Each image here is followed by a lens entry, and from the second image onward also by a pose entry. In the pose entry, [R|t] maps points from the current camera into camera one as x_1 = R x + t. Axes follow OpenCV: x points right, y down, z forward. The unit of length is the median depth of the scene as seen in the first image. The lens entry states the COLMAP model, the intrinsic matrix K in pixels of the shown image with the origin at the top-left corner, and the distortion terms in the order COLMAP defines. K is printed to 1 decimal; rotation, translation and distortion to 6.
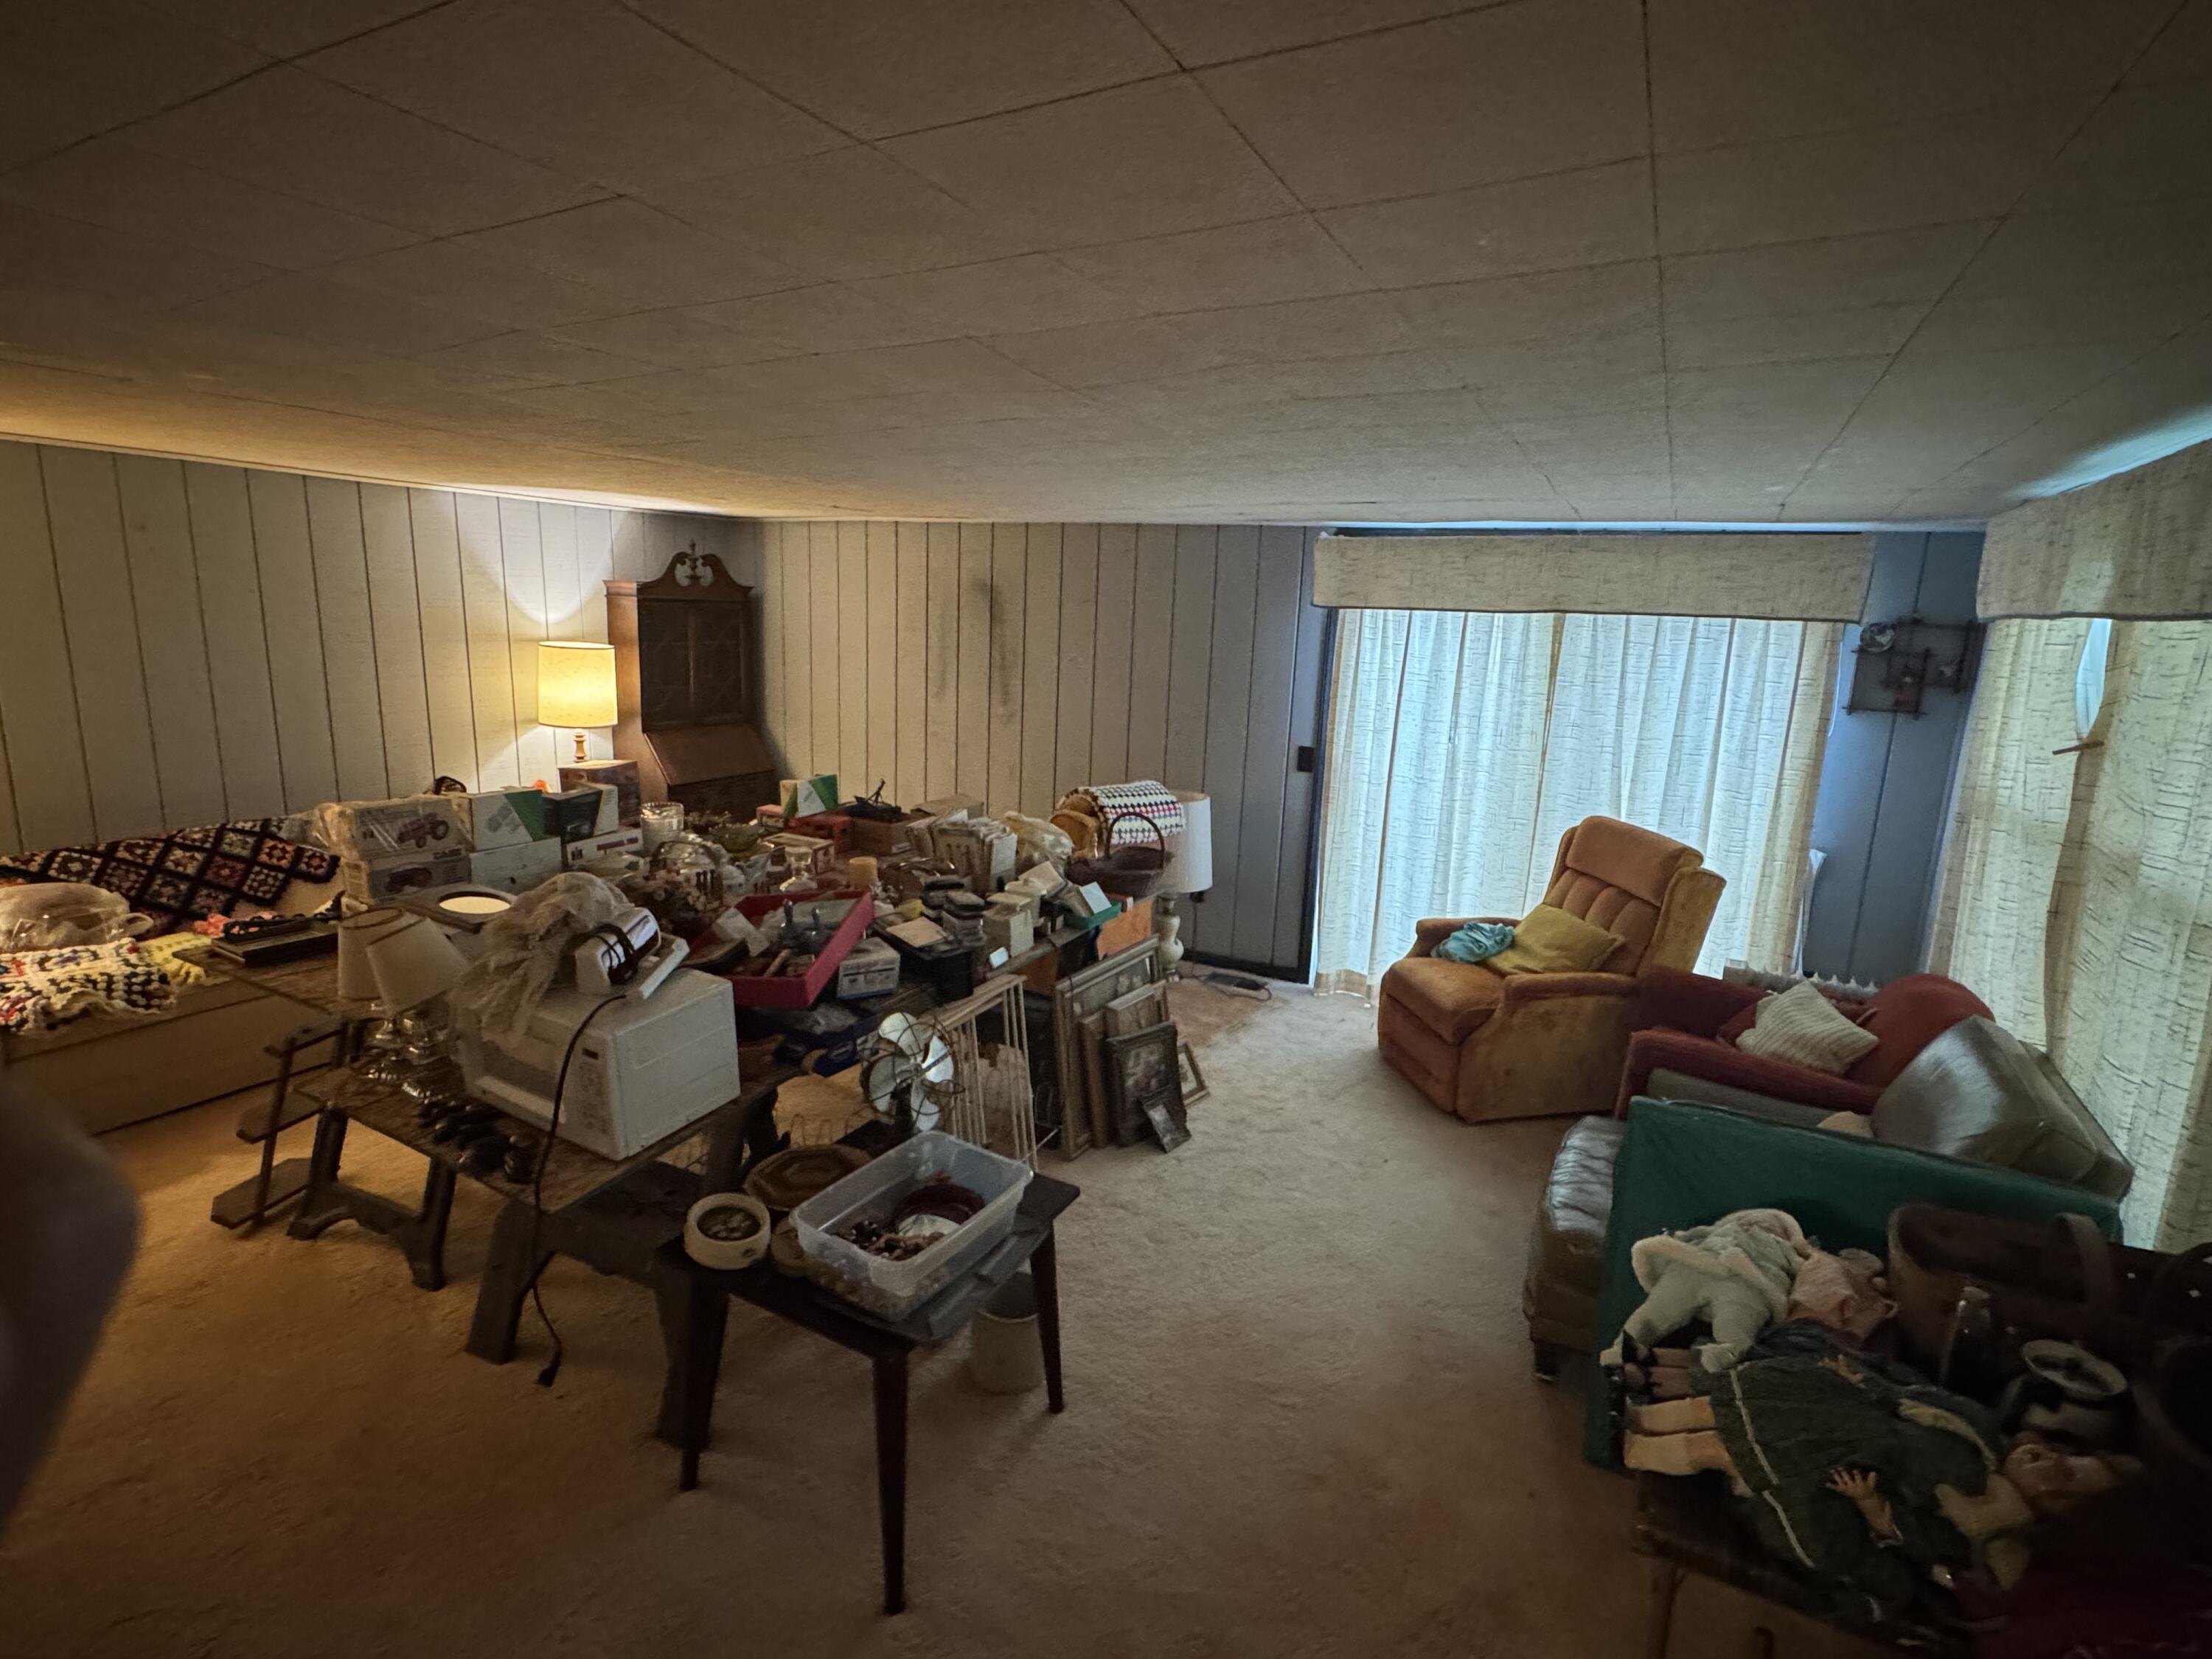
lens RADIAL K [[1097.0, 0, 1106.0], [0, 1097.0, 829.5], [0, 0, 1]] dist [-0.001604, -0.000125]
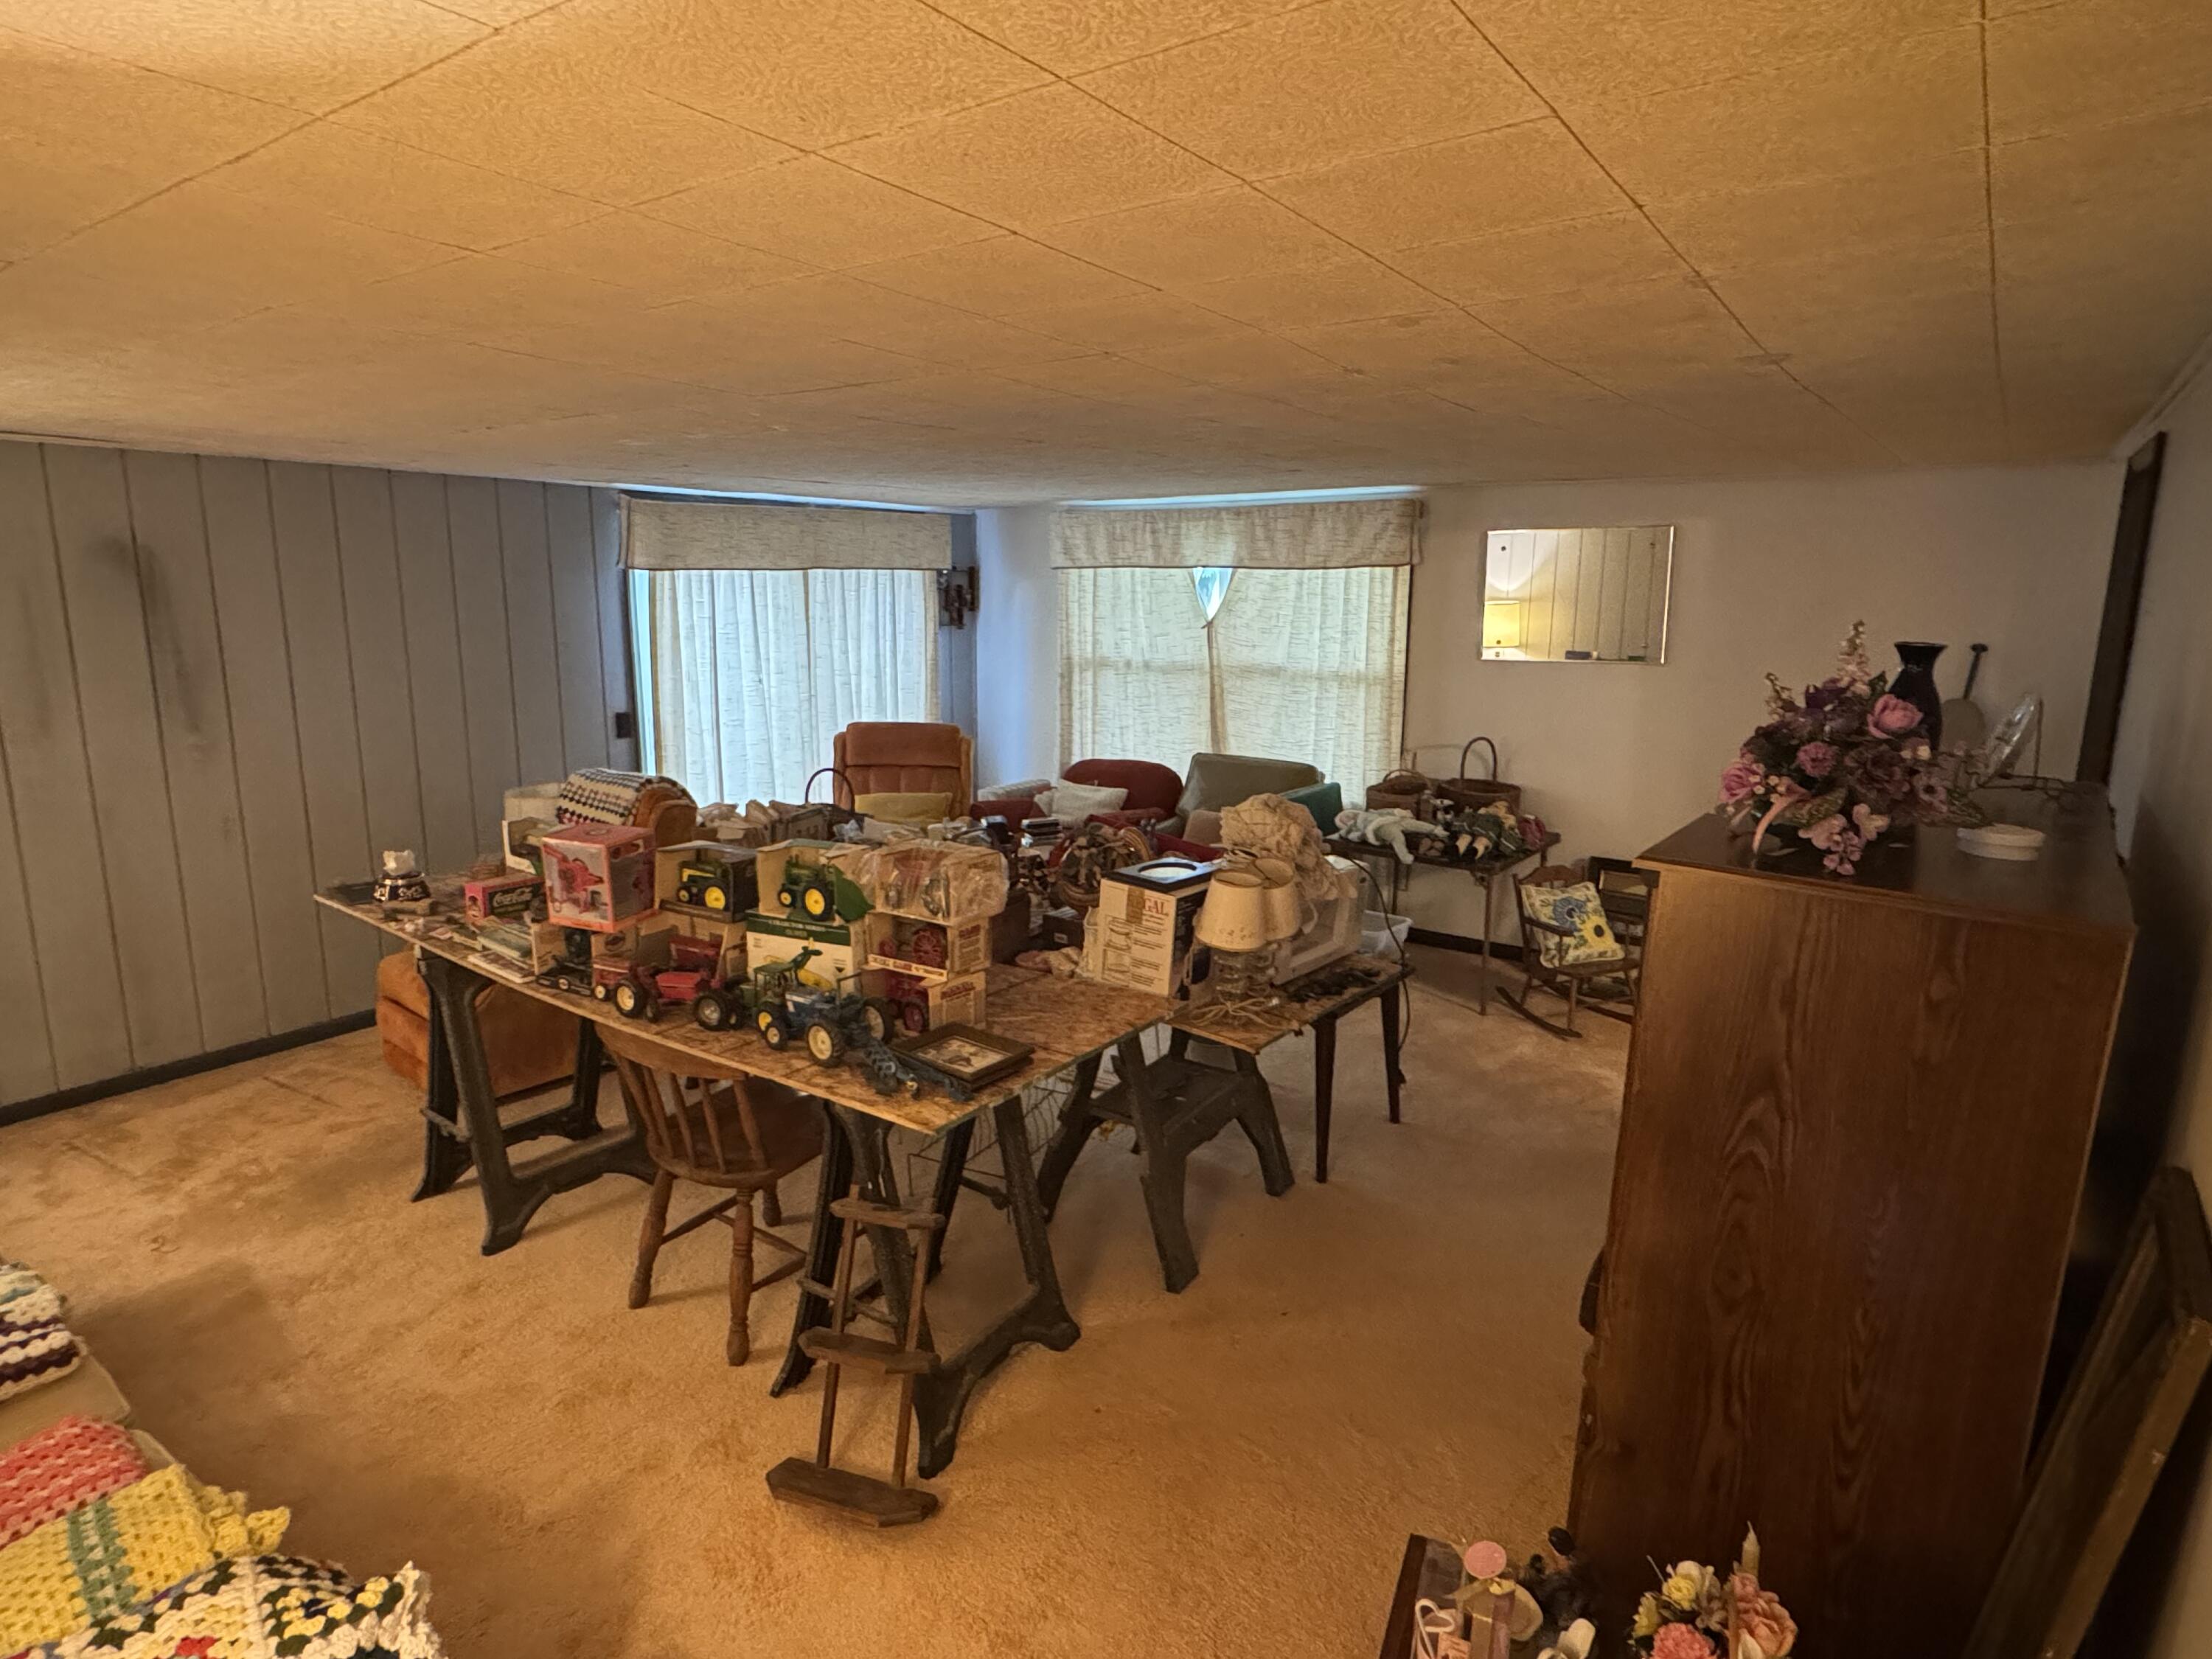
lens RADIAL K [[1241.5, 0, 1106.0], [0, 1241.5, 829.5], [0, 0, 1]] dist [0.039528, 0.000337]
pose [[0.126977, -0.229670, 0.964950, -1.000963], [0.205662, 0.957780, 0.200901, -0.128915], [-0.970350, 0.172944, 0.168851, 0.478753]]
